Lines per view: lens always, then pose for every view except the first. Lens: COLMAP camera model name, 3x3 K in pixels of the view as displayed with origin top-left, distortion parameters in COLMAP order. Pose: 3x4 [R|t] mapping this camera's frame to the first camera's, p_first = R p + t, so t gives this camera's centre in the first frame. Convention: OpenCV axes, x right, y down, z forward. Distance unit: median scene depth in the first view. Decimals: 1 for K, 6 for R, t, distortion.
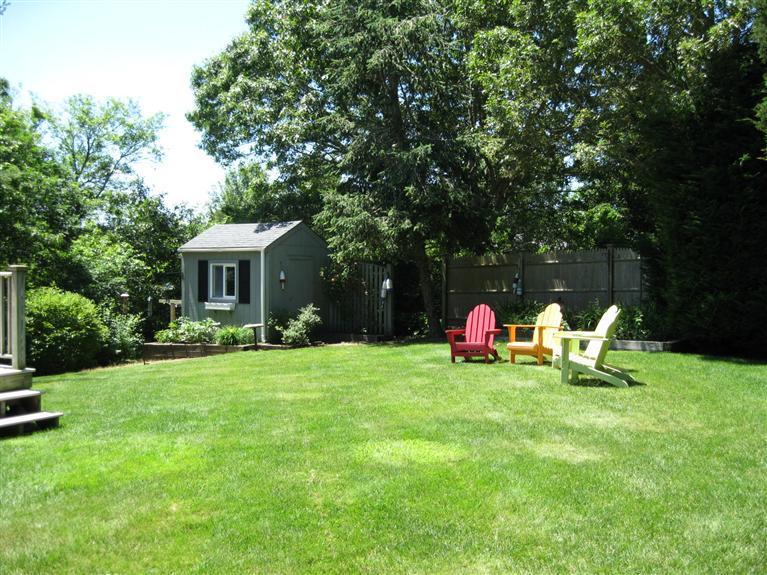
lens RADIAL K [[801.0, 0, 383.5], [0, 801.0, 287.5], [0, 0, 1]] dist [-0.064601, 0.012500]
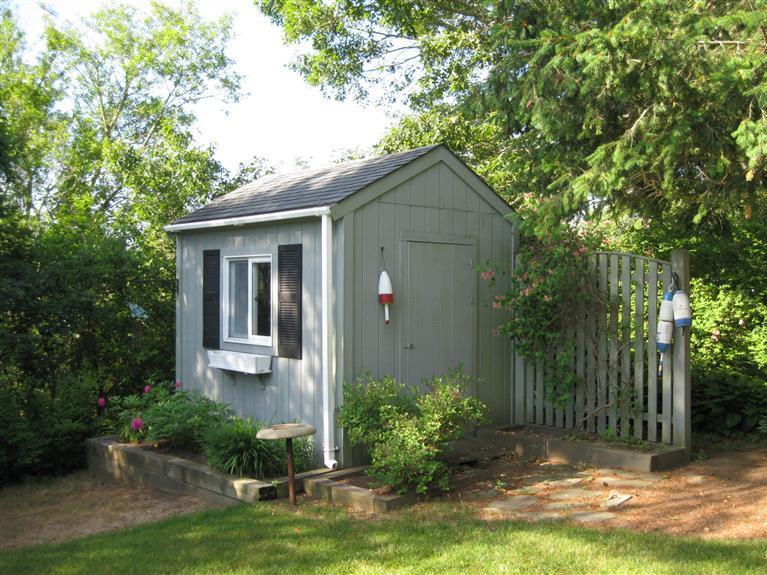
lens RADIAL K [[801.0, 0, 383.5], [0, 801.0, 287.5], [0, 0, 1]] dist [-0.064601, 0.012500]
pose [[0.971970, -0.002542, -0.235091, -0.039406], [-0.001946, 0.999820, -0.018857, -0.005967], [0.235096, 0.018786, 0.971791, 0.620526]]
